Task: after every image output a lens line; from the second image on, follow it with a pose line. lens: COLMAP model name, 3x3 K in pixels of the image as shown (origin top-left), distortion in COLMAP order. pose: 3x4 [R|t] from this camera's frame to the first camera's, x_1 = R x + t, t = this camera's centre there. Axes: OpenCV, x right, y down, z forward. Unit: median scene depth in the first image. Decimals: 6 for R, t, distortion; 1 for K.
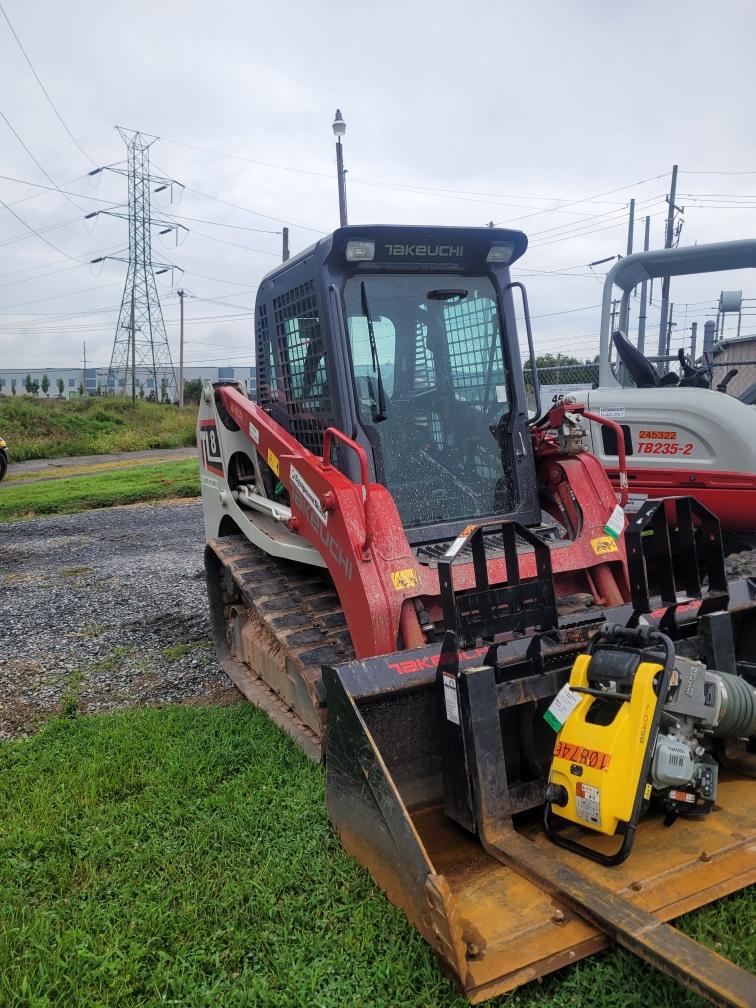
lens RADIAL K [[749.2, 0, 374.7], [0, 749.2, 498.9], [0, 0, 1]] dist [0.001339, -0.001043]
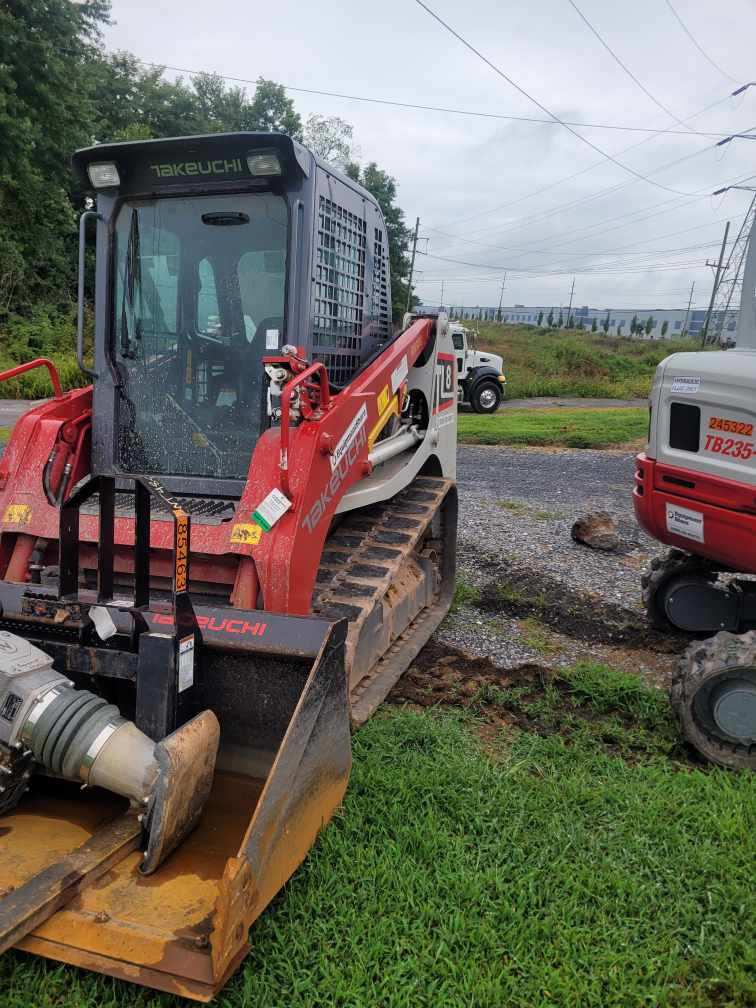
lens RADIAL K [[749.8, 0, 378.0], [0, 749.8, 504.0], [0, 0, 1]] dist [0.067519, 0.000209]
pose [[0.744607, 0.195282, -0.638299, 0.587453], [-0.145828, 0.980740, 0.129934, -0.060979], [0.651379, -0.003668, 0.758744, 0.303990]]
